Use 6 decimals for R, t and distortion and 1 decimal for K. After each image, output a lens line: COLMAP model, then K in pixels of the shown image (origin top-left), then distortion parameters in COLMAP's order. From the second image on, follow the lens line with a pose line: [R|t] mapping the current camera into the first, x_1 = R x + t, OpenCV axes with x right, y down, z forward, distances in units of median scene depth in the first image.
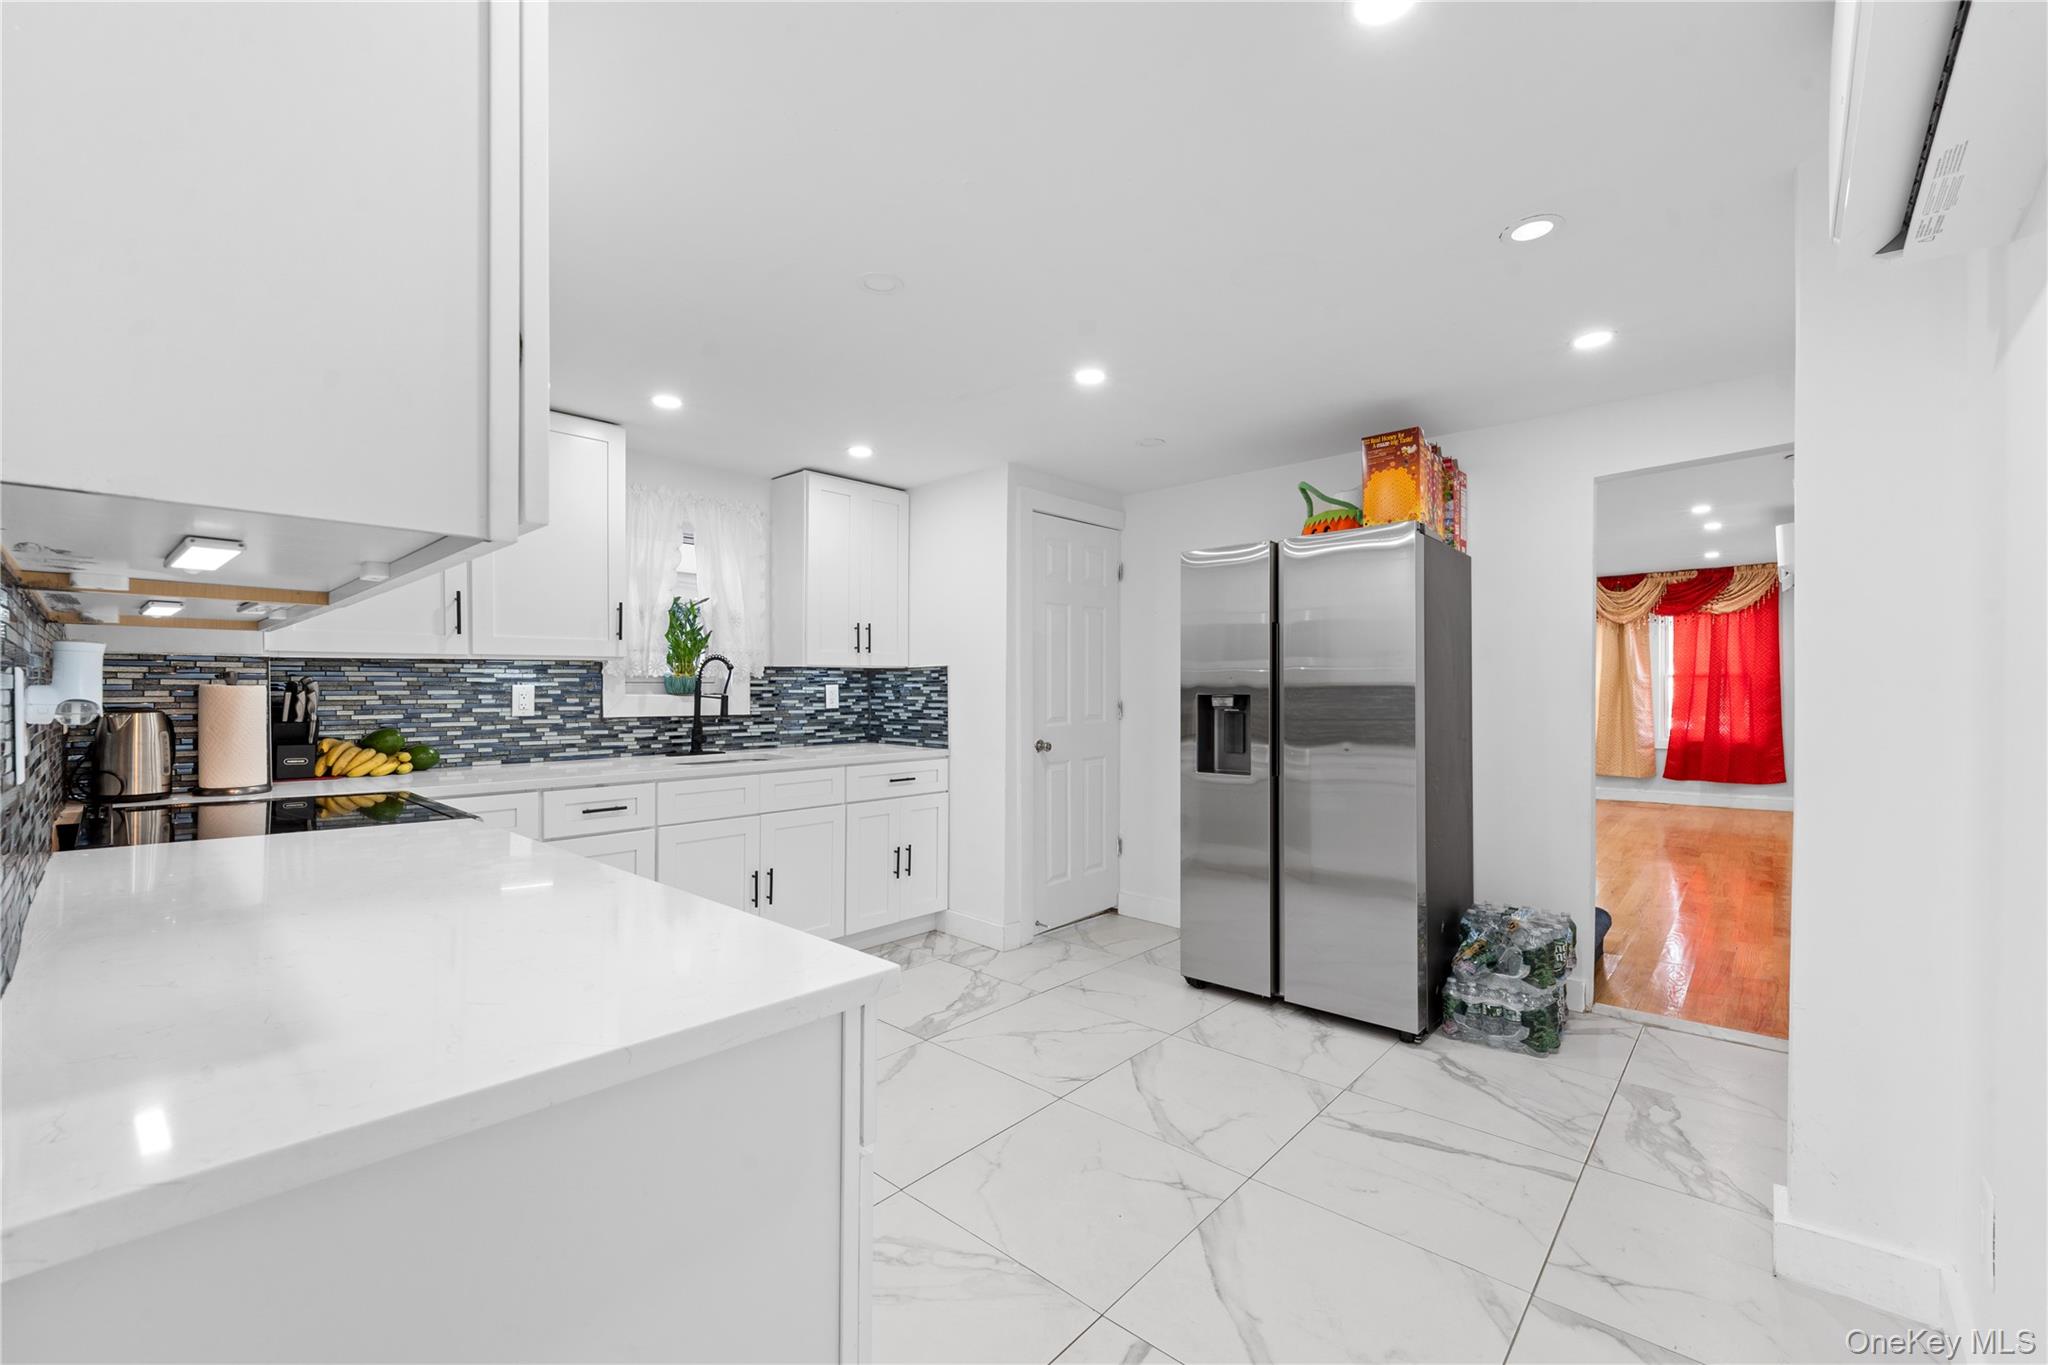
lens RADIAL K [[833.1, 0, 1021.2], [0, 833.1, 693.5], [0, 0, 1]] dist [0.002965, -0.000158]
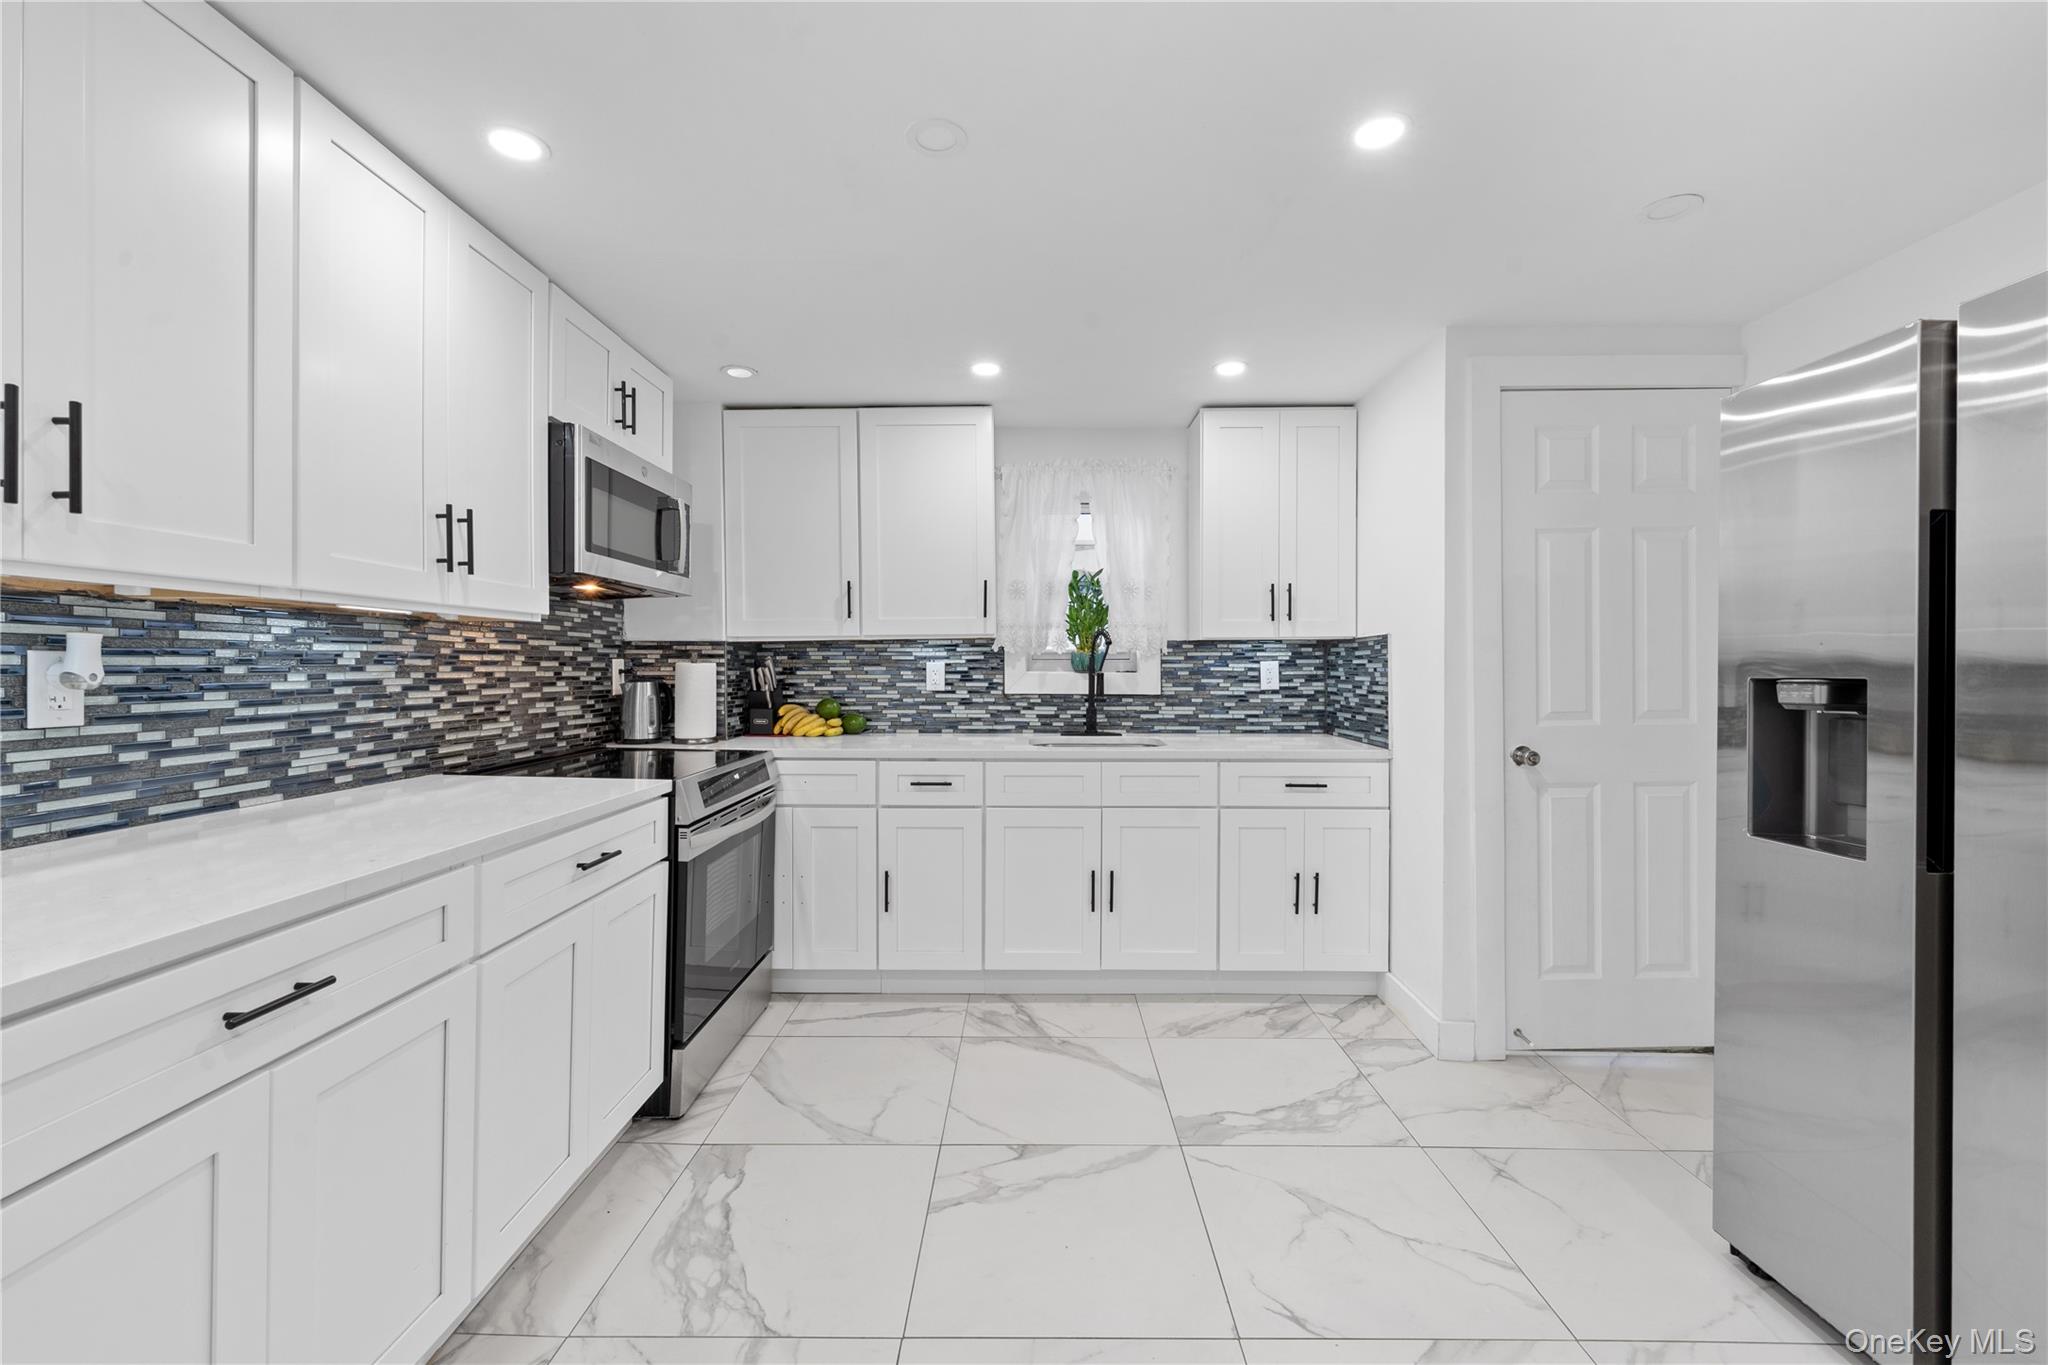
lens RADIAL K [[833.1, 0, 1025.2], [0, 833.1, 664.3], [0, 0, 1]] dist [0.002965, -0.000158]
pose [[0.671632, -0.000718, -0.740884, 0.261187], [-0.004873, 0.999974, -0.005387, -0.001835], [0.740869, 0.007228, 0.671611, 0.312513]]
